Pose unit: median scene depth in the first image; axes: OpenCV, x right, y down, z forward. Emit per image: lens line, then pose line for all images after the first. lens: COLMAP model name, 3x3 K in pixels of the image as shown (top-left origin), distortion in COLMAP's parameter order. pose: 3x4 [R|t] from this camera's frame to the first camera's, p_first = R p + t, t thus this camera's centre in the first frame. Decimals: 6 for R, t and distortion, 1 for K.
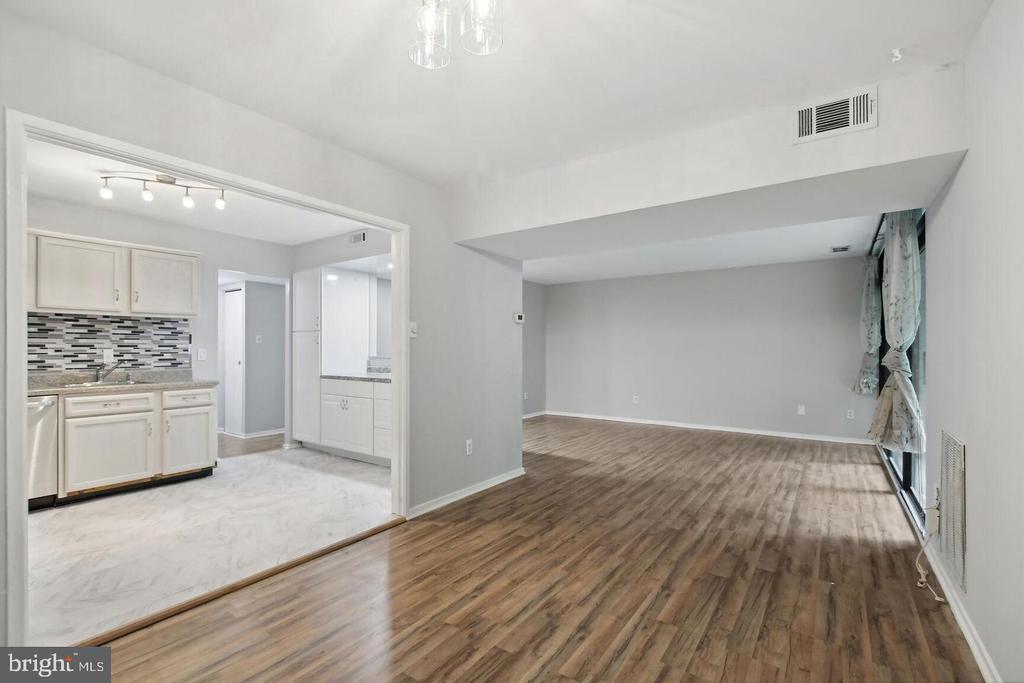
lens RADIAL K [[454.6, 0, 514.4], [0, 454.6, 347.8], [0, 0, 1]] dist [-0.003749, -0.001870]
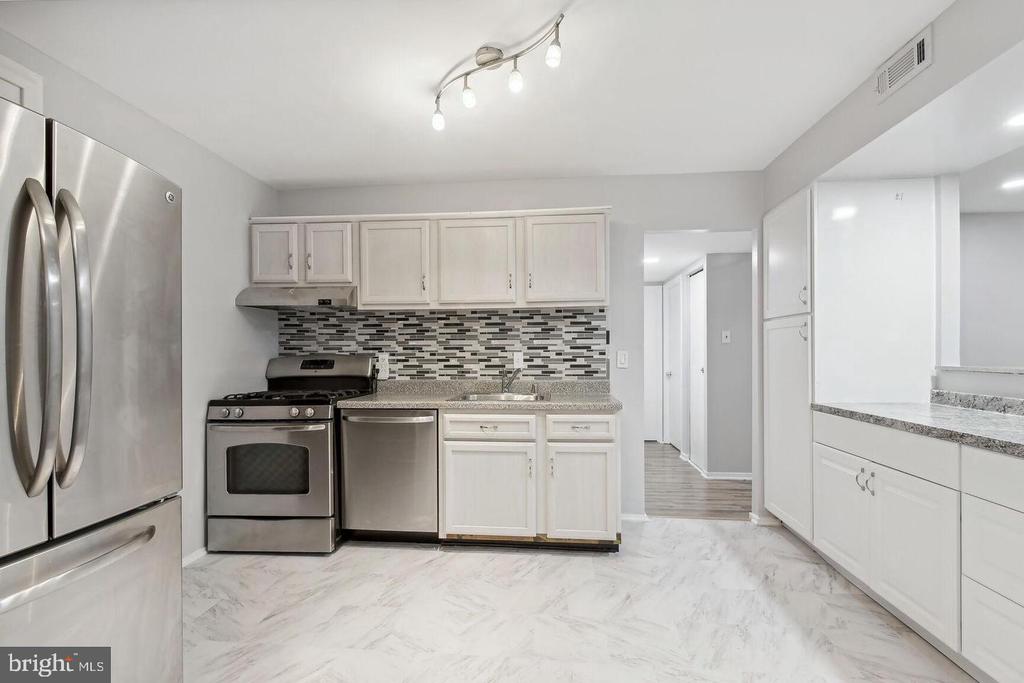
lens RADIAL K [[454.6, 0, 517.0], [0, 454.6, 352.3], [0, 0, 1]] dist [-0.003749, -0.001870]
pose [[0.503213, -0.003116, -0.864157, -0.190662], [0.006813, 0.999977, 0.000361, 0.003104], [0.864136, -0.006069, 0.503222, 0.559868]]
